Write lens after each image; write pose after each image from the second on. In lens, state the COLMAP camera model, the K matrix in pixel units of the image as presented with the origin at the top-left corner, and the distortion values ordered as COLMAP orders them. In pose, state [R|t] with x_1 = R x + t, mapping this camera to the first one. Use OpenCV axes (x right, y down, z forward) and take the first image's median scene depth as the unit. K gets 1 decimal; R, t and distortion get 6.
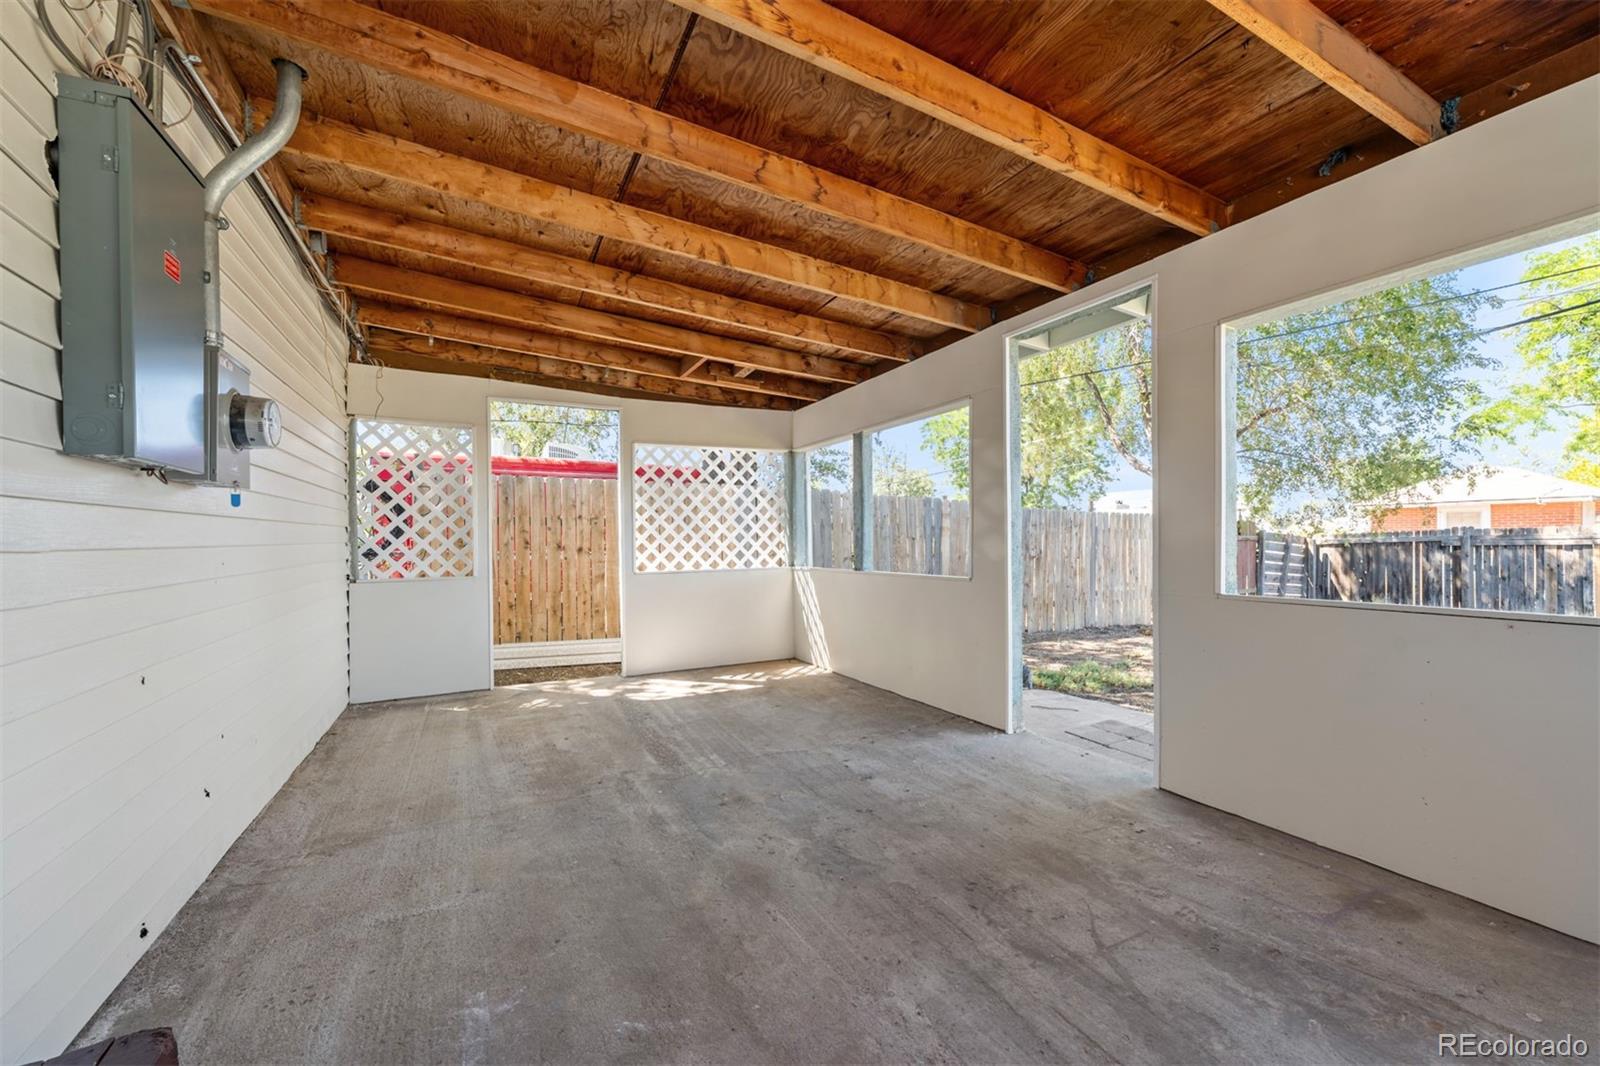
lens RADIAL K [[636.1, 0, 801.1], [0, 636.1, 542.6], [0, 0, 1]] dist [-0.002578, -0.000838]
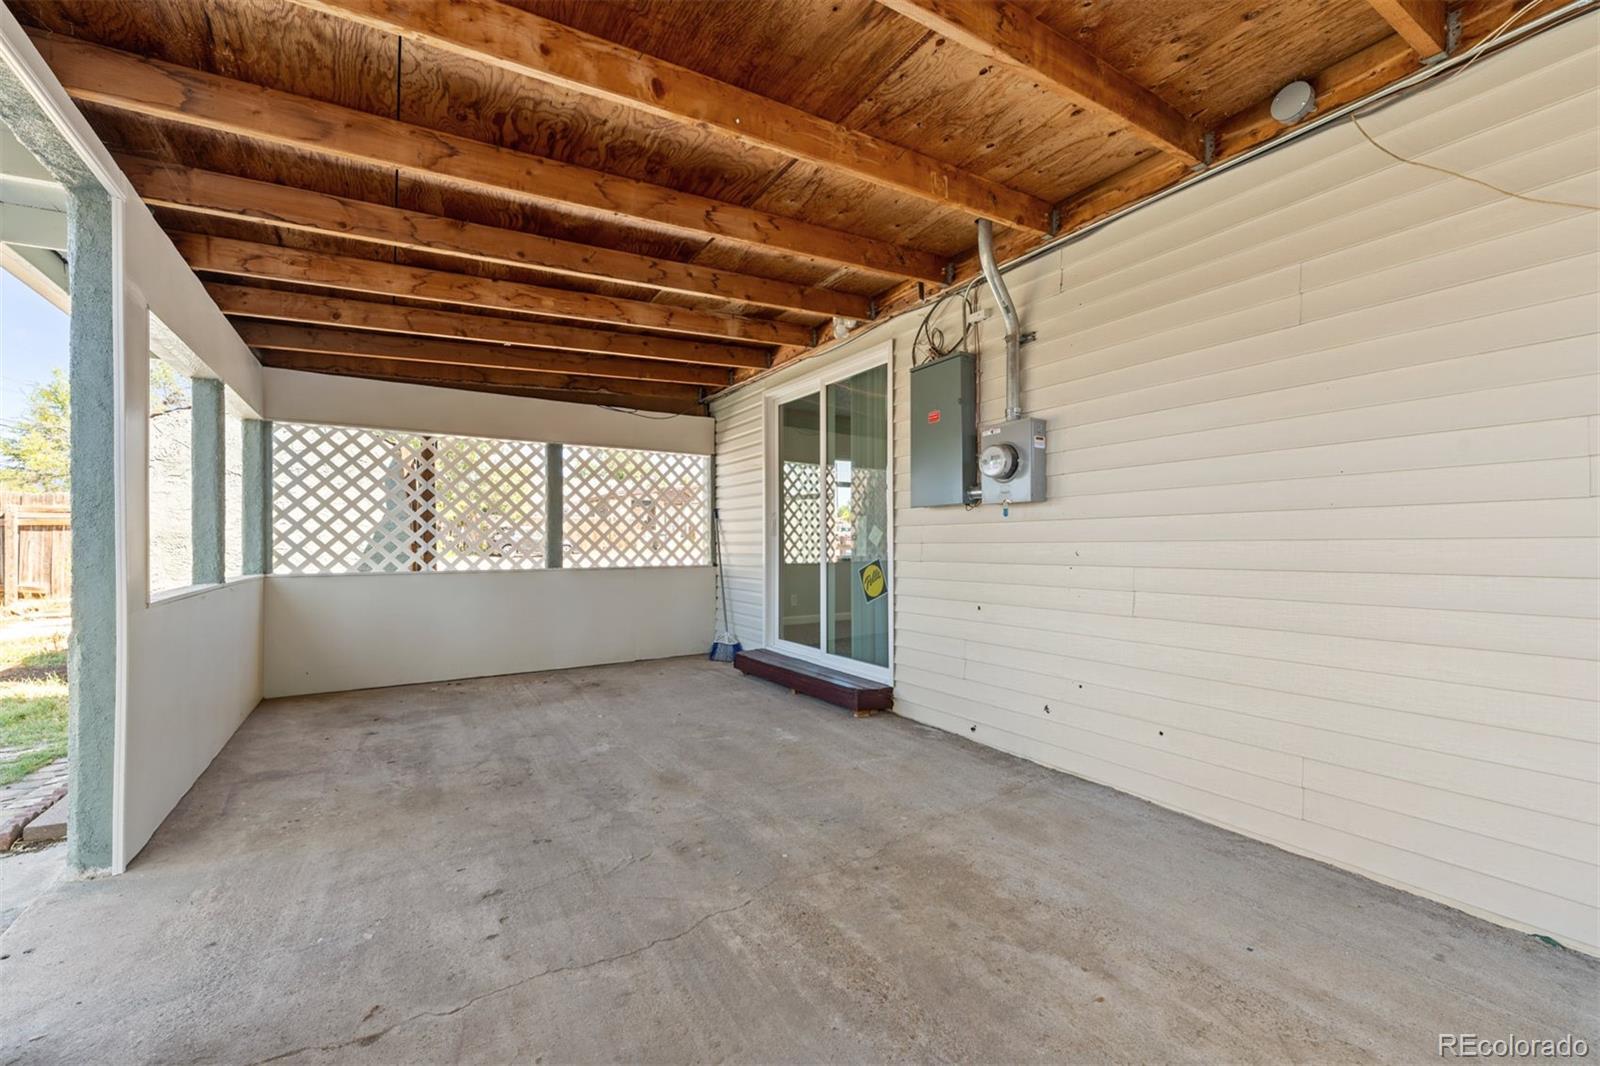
lens RADIAL K [[636.1, 0, 792.7], [0, 636.1, 538.1], [0, 0, 1]] dist [-0.002578, -0.000838]
pose [[-0.995934, 0.007463, -0.089781, -0.182983], [0.007887, 0.999959, -0.004366, -0.000395], [0.089744, -0.005056, -0.995952, 2.004238]]
